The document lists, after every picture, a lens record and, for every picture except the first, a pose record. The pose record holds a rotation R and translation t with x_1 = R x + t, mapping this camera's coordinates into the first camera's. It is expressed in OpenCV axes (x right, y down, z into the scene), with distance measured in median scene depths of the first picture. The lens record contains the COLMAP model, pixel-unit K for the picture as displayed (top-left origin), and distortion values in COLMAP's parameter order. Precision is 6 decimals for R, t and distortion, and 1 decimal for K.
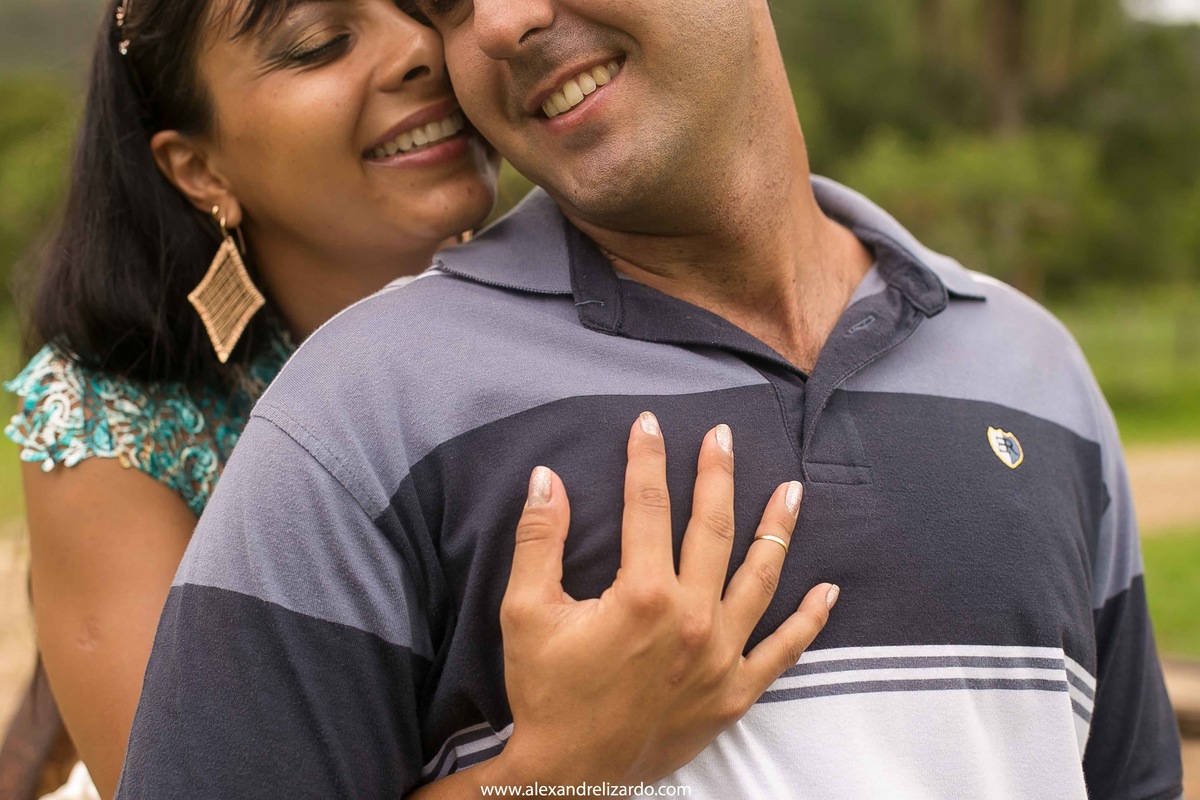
lens RADIAL K [[1589.3, 0, 600.0], [0, 1589.3, 400.0], [0, 0, 1]] dist [-0.022260, -0.492767]
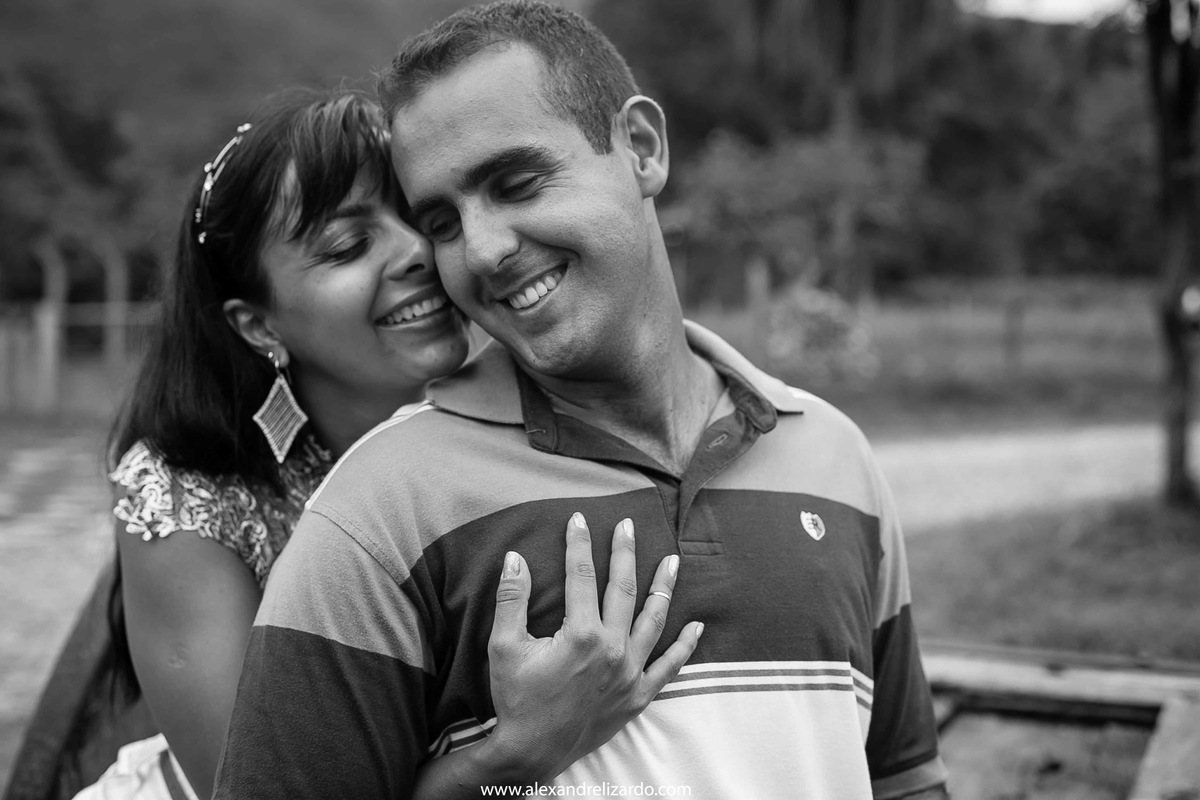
lens RADIAL K [[1700.3, 0, 600.0], [0, 1700.3, 400.0], [0, 0, 1]] dist [-0.105482, -0.068354]
pose [[0.994219, 0.006970, 0.107145, -0.112870], [-0.011715, 0.998975, 0.043722, -0.154020], [-0.106730, -0.044724, 0.993282, -0.548243]]
